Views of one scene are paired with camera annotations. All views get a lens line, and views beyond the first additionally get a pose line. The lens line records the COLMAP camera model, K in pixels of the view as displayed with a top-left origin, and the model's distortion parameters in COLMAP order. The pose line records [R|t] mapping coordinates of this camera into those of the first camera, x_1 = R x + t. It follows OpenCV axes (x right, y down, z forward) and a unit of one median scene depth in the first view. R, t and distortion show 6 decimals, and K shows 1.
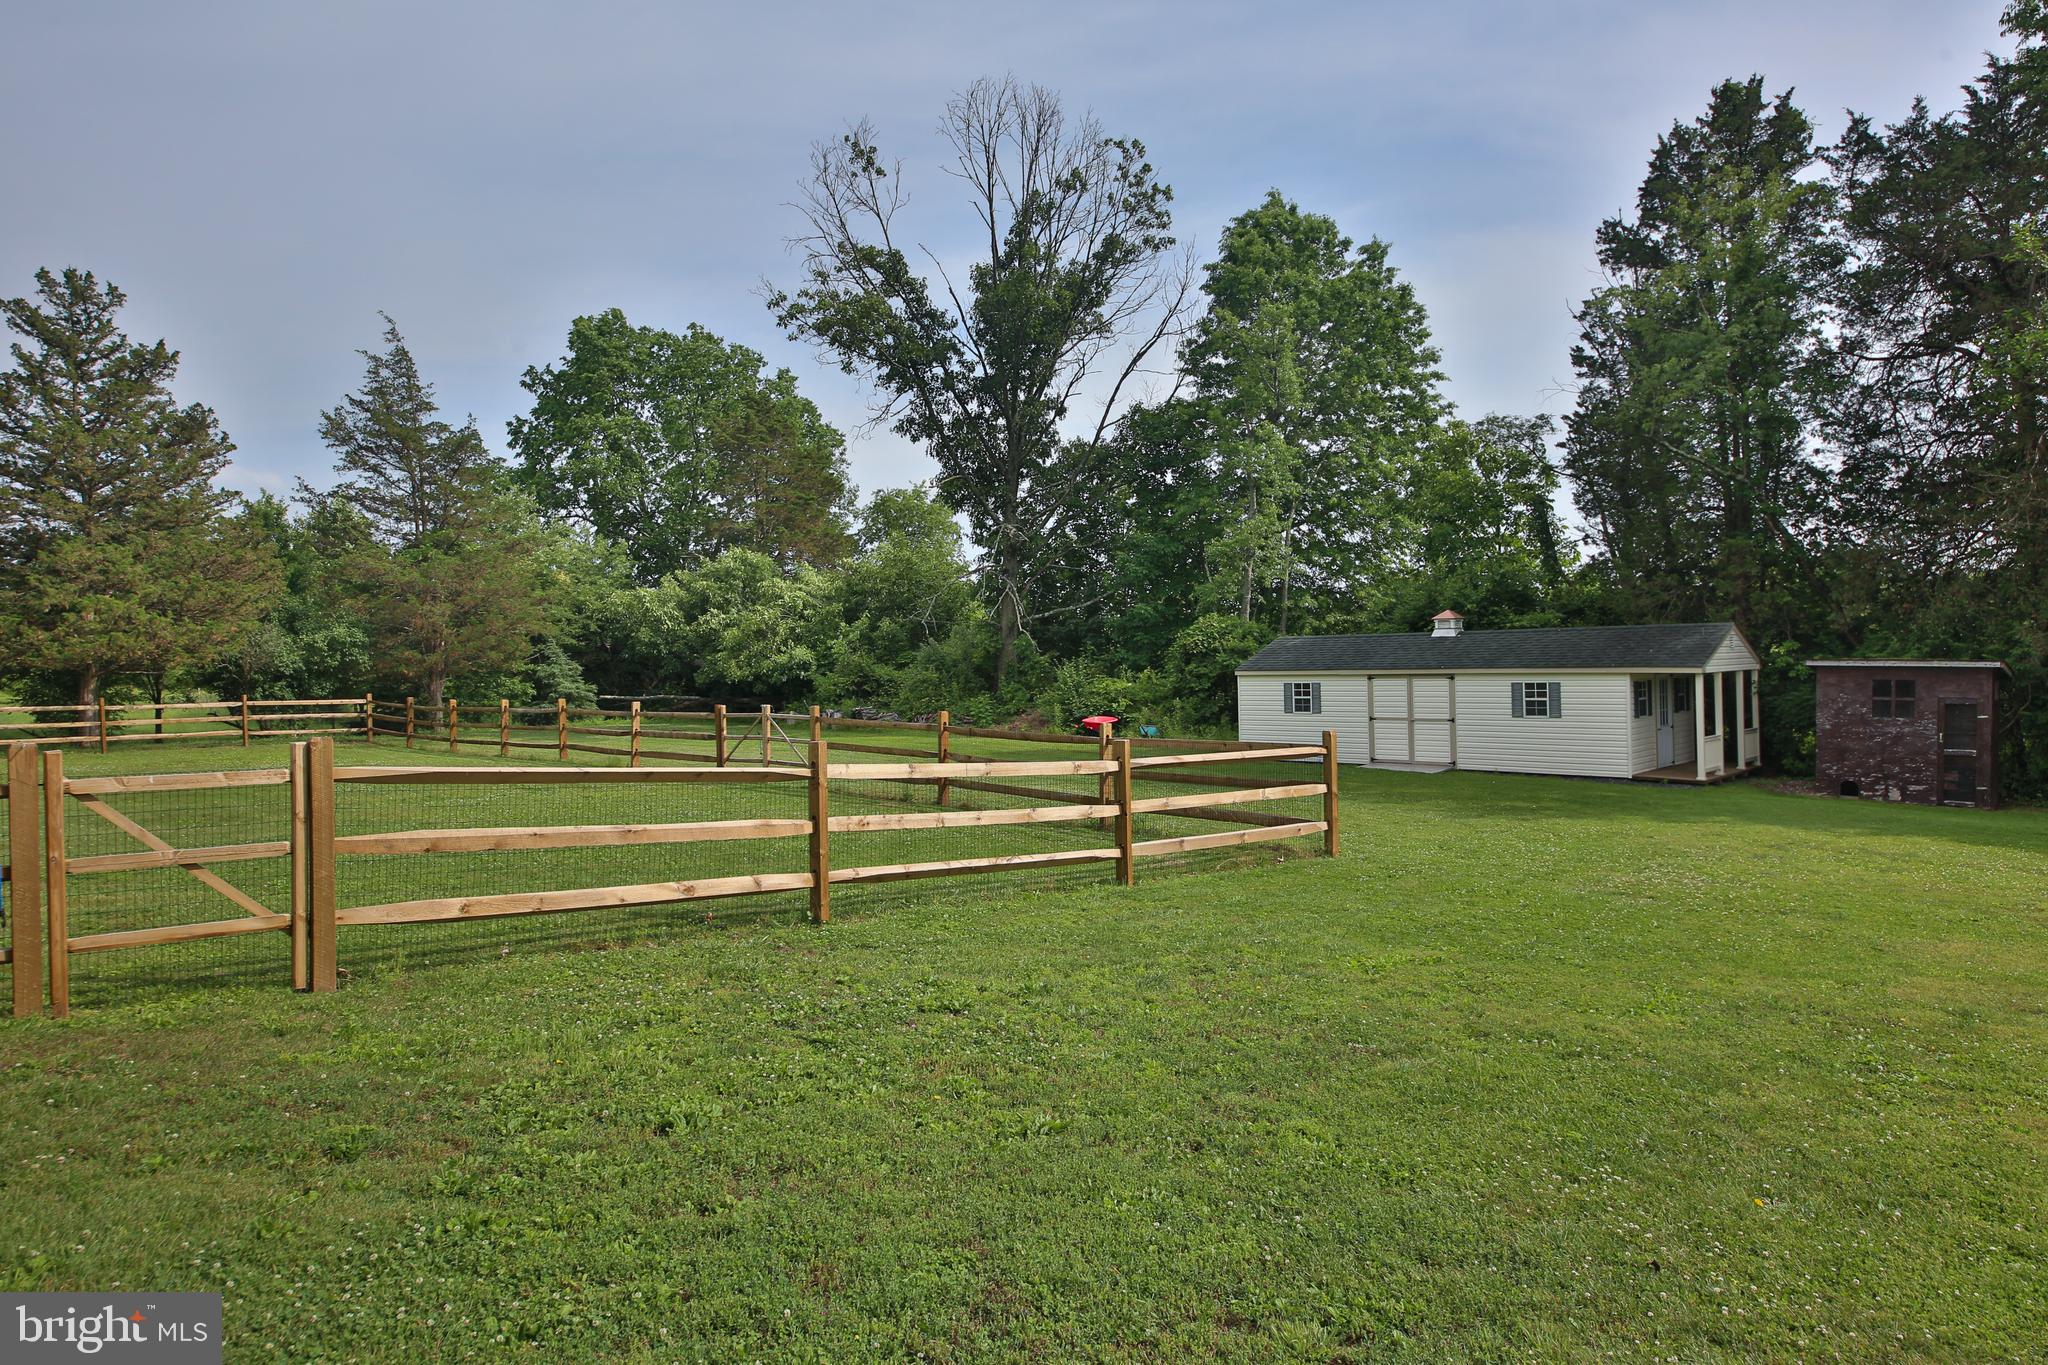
lens RADIAL K [[1212.9, 0, 1009.3], [0, 1212.9, 669.3], [0, 0, 1]] dist [0.000186, -0.001045]
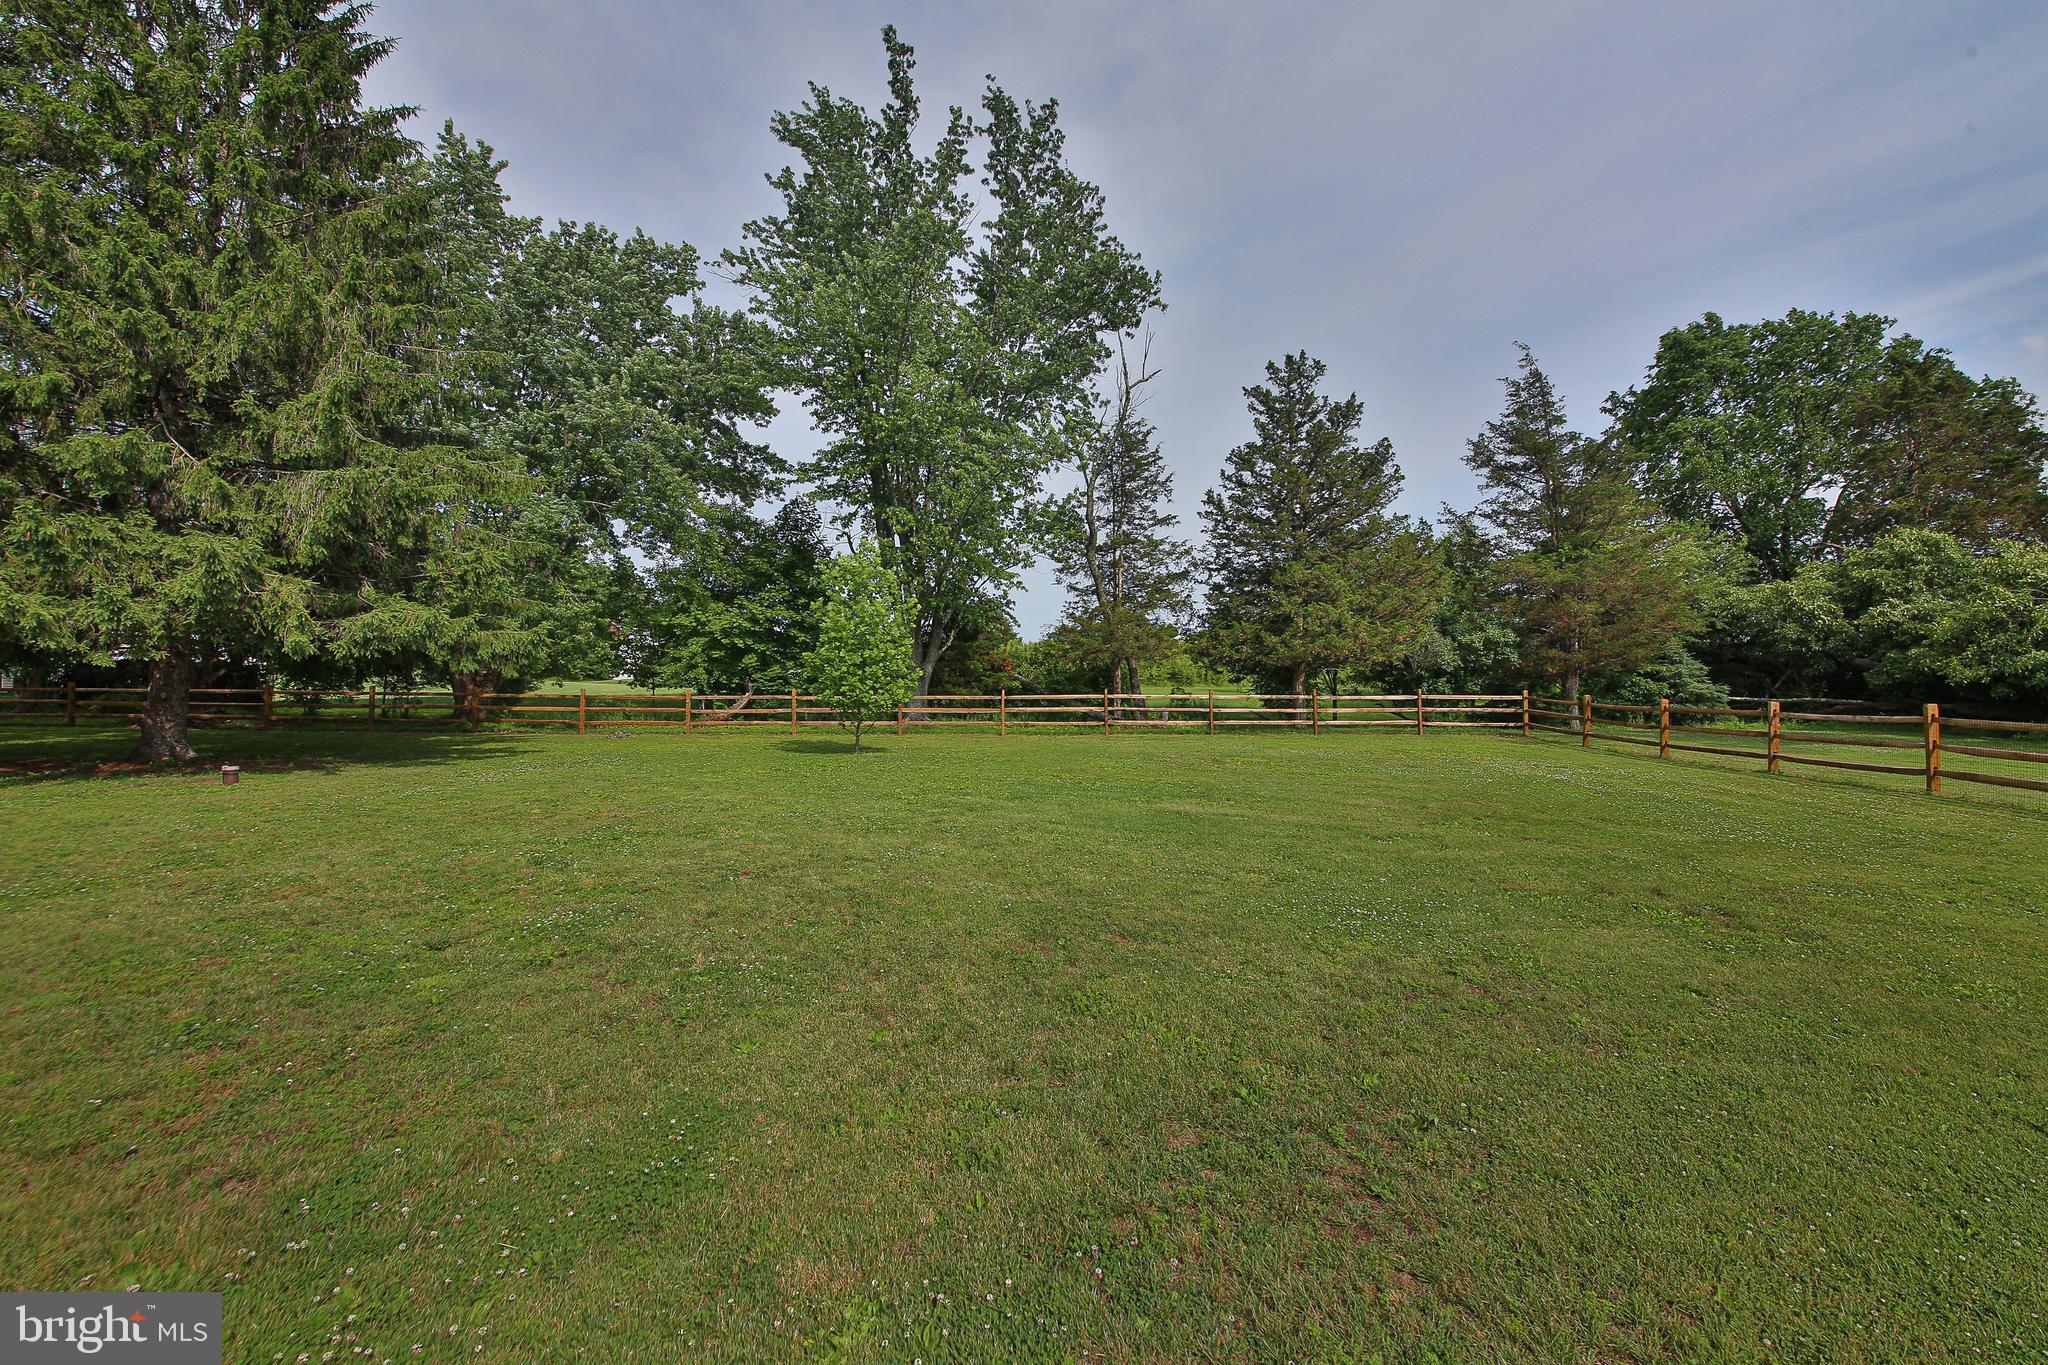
lens RADIAL K [[826.8, 0, 1024.0], [0, 826.8, 682.5], [0, 0, 1]] dist [-0.030809, -0.000233]
pose [[0.619690, 0.010994, -0.784770, -0.262286], [-0.003864, 0.999933, 0.010957, 0.008158], [0.784837, -0.003758, 0.619691, 0.238926]]
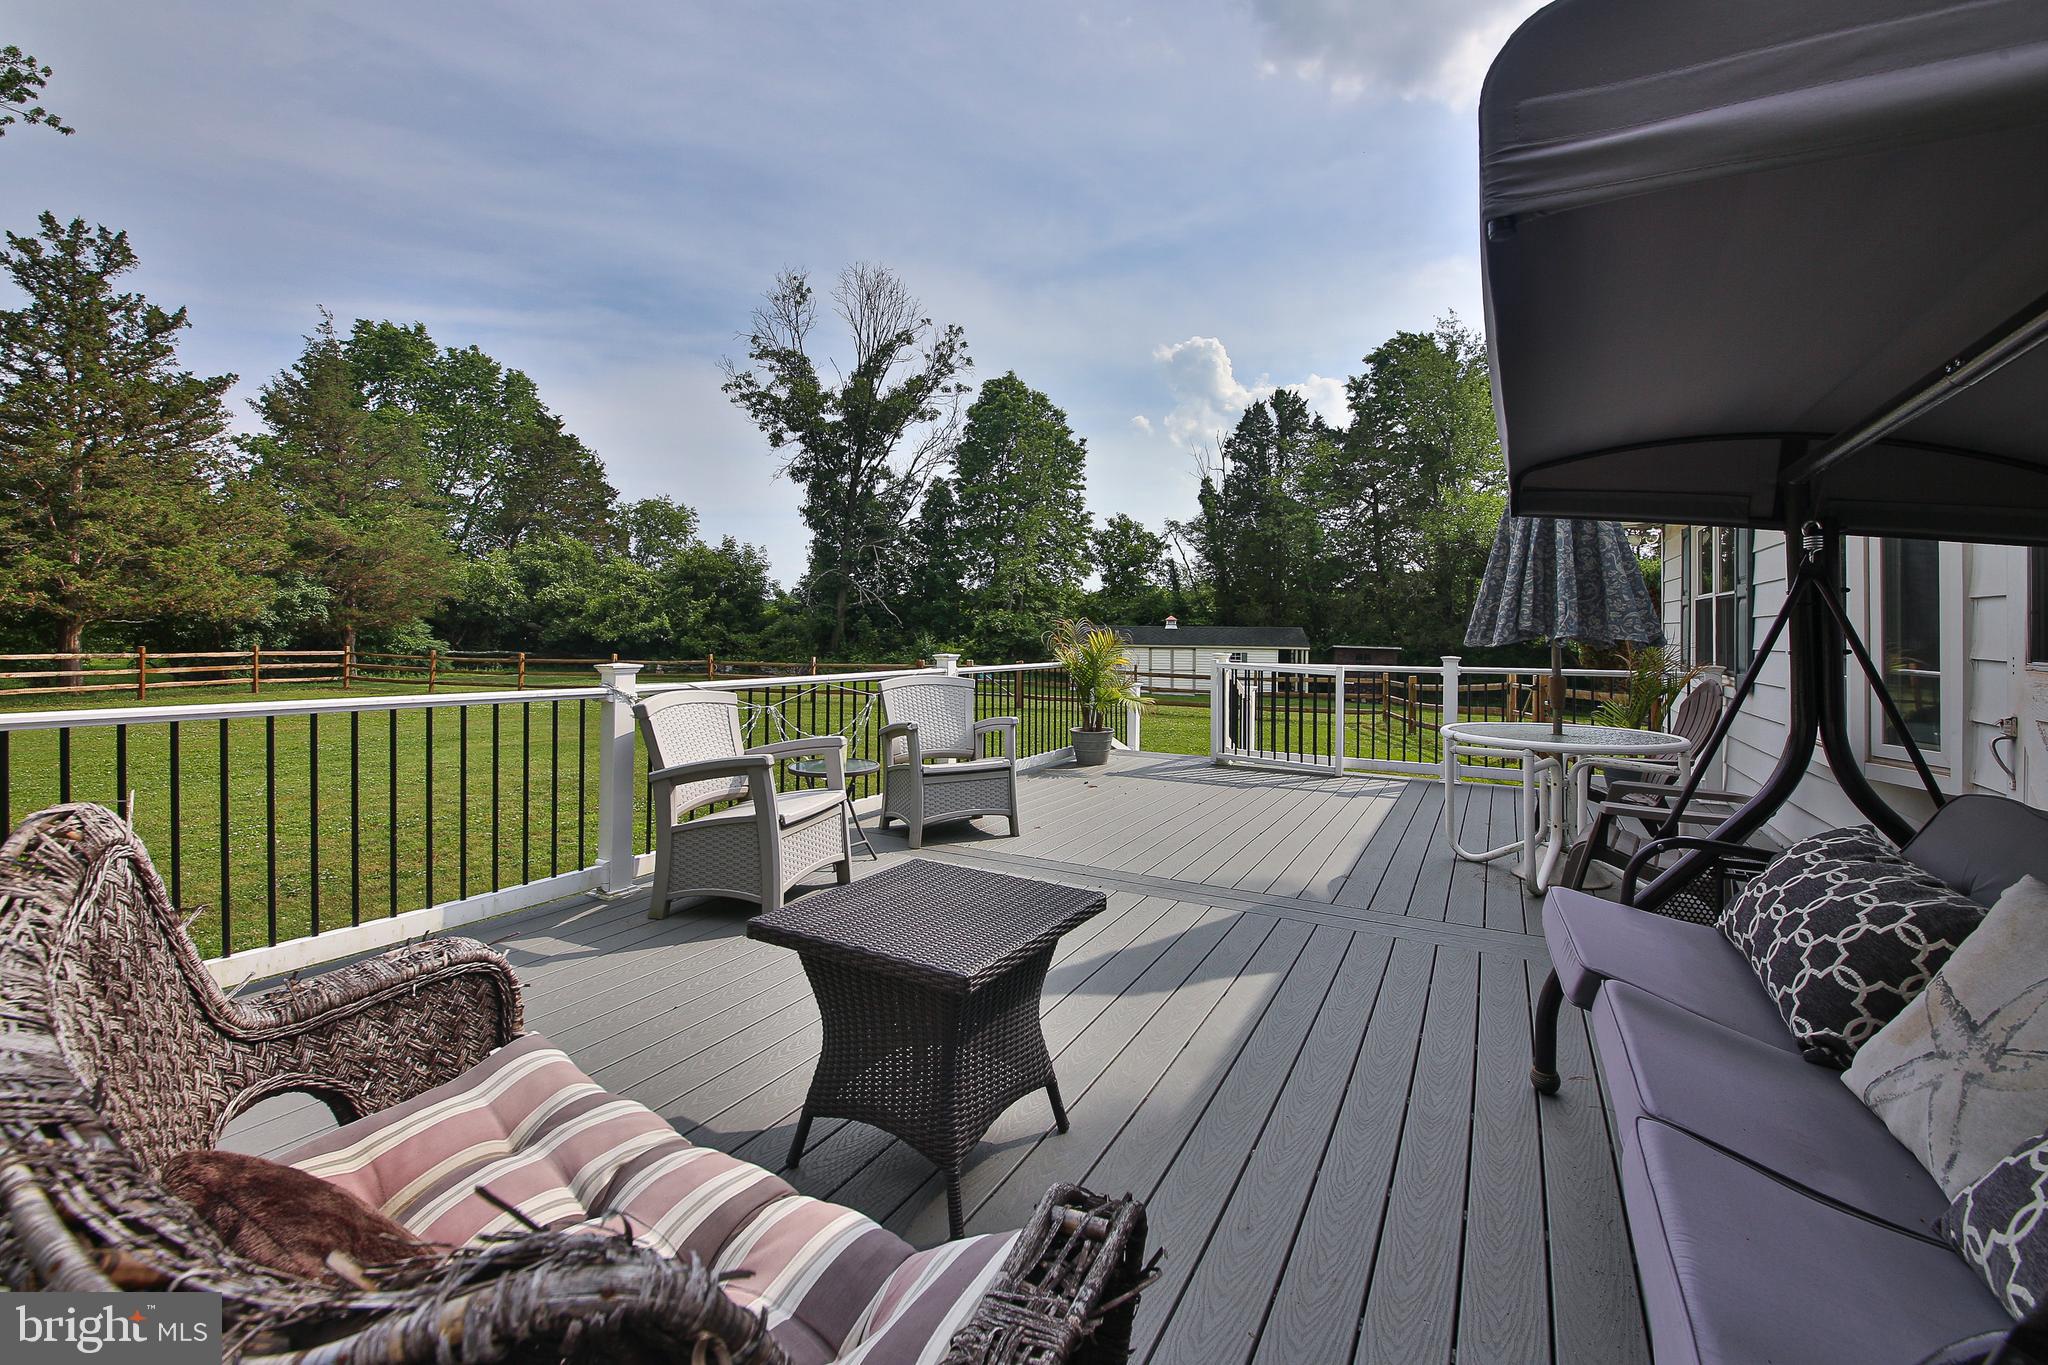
lens RADIAL K [[836.2, 0, 1031.3], [0, 836.2, 629.6], [0, 0, 1]] dist [-0.034234, -0.000132]
pose [[0.800998, 0.028917, 0.597968, -0.517759], [-0.023001, 0.999582, -0.017528, 0.003572], [-0.598225, 0.000286, 0.801328, 0.009177]]
